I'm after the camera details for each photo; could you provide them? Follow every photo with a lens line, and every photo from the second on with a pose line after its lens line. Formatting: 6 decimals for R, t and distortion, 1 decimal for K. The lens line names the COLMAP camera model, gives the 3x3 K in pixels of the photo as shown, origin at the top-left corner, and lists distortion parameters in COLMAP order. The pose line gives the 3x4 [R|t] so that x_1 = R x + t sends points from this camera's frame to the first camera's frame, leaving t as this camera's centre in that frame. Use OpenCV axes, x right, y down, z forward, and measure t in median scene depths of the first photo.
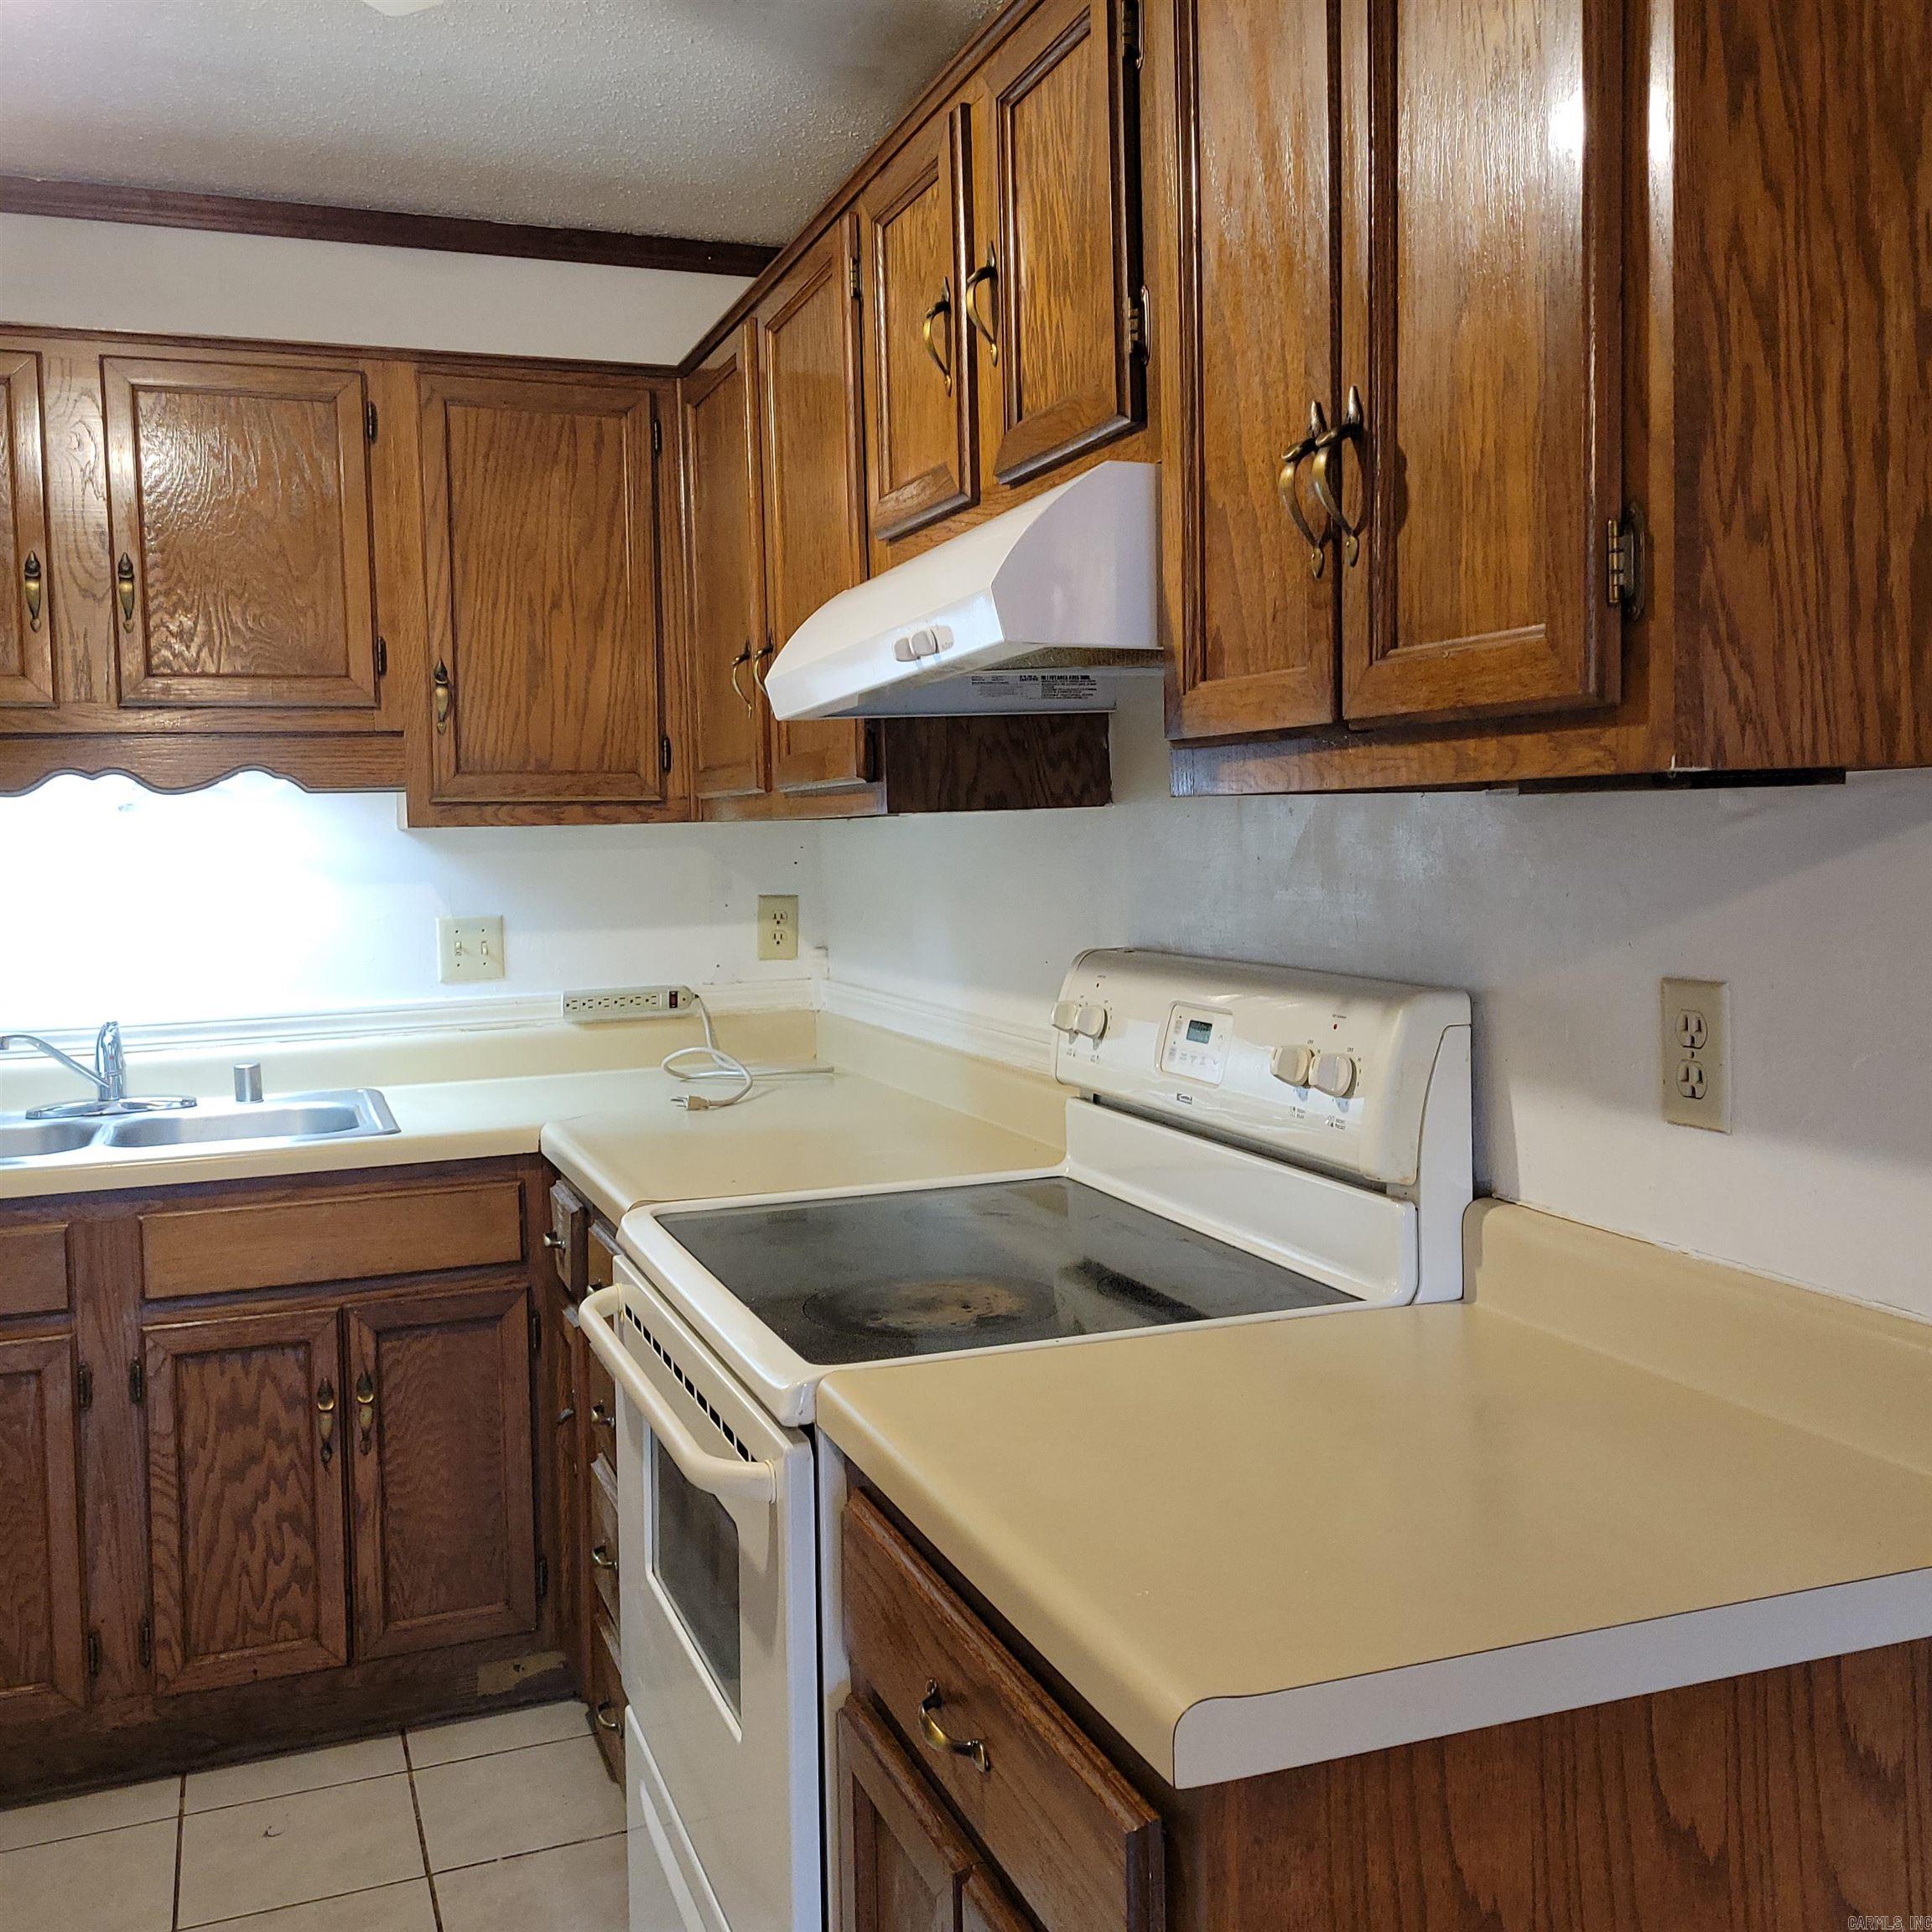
lens RADIAL K [[1936.9, 0, 966.1], [0, 1936.9, 923.3], [0, 0, 1]] dist [0.050391, 0.001262]
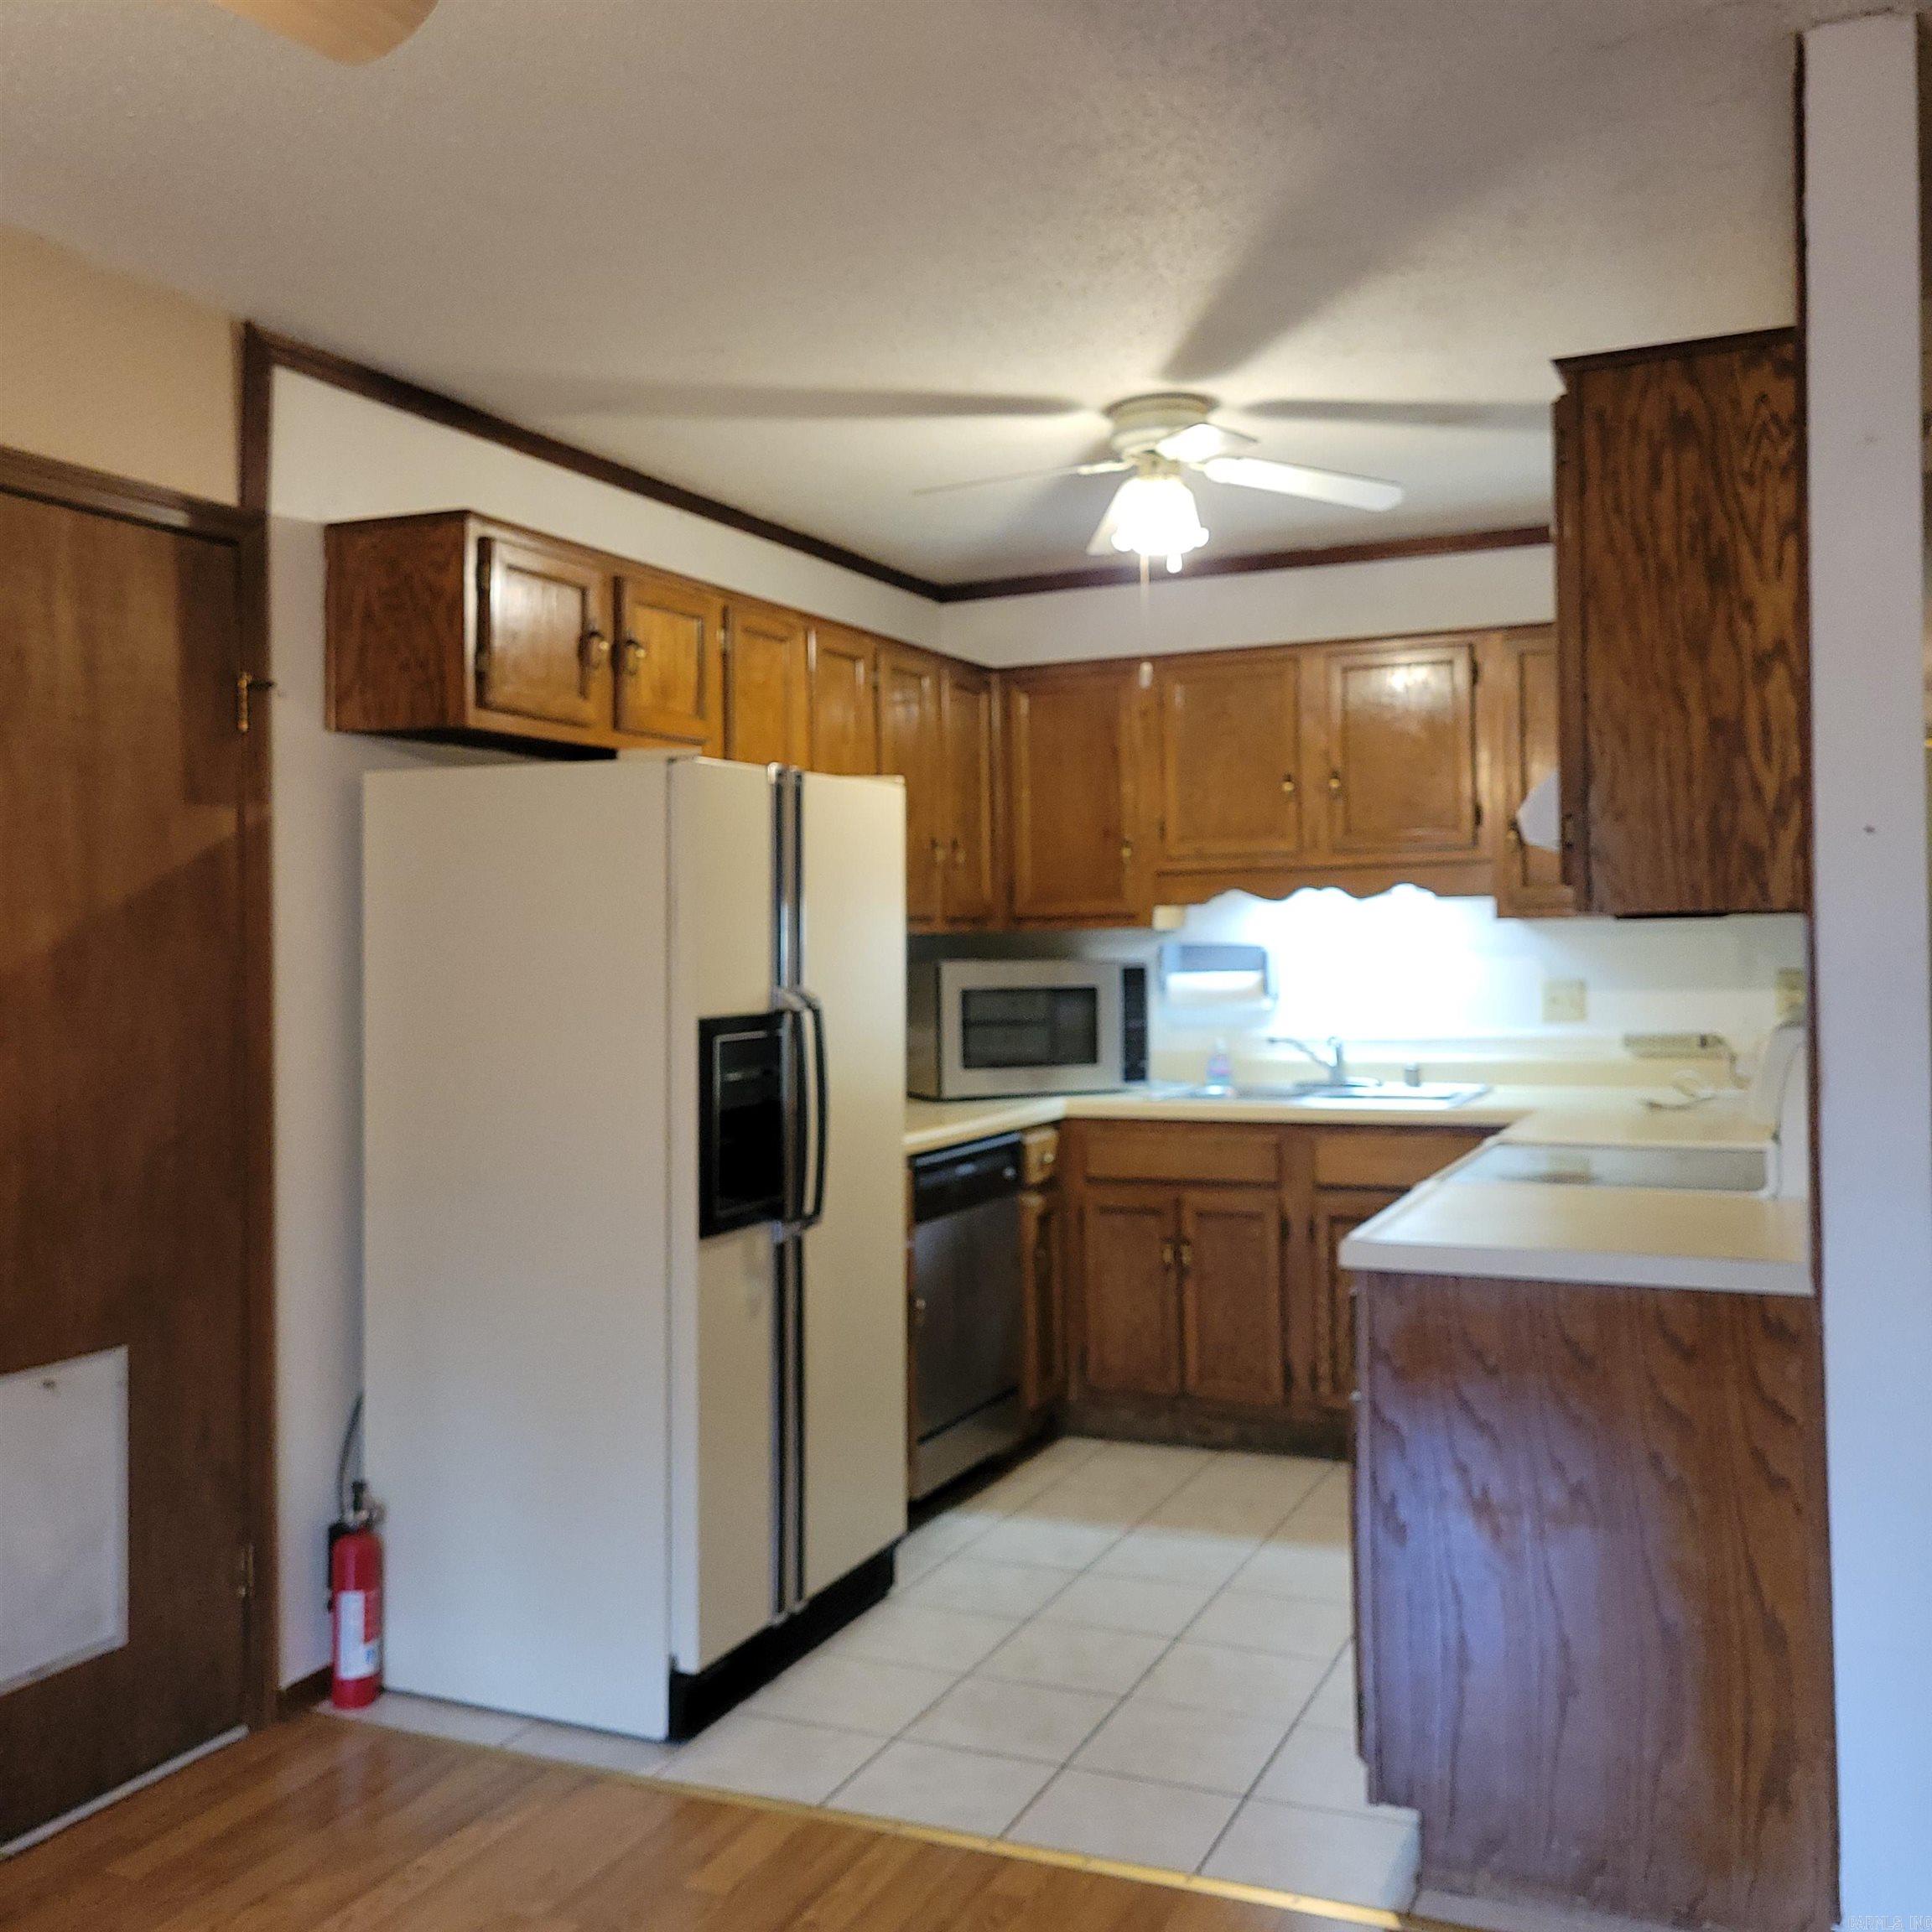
lens RADIAL K [[1965.4, 0, 961.6], [0, 1965.4, 916.3], [0, 0, 1]] dist [0.021871, 0.003706]
pose [[0.714585, 0.006167, -0.699521, 0.605792], [-0.035057, 0.999020, -0.027004, 0.007492], [0.698669, 0.043819, 0.714102, -0.520949]]
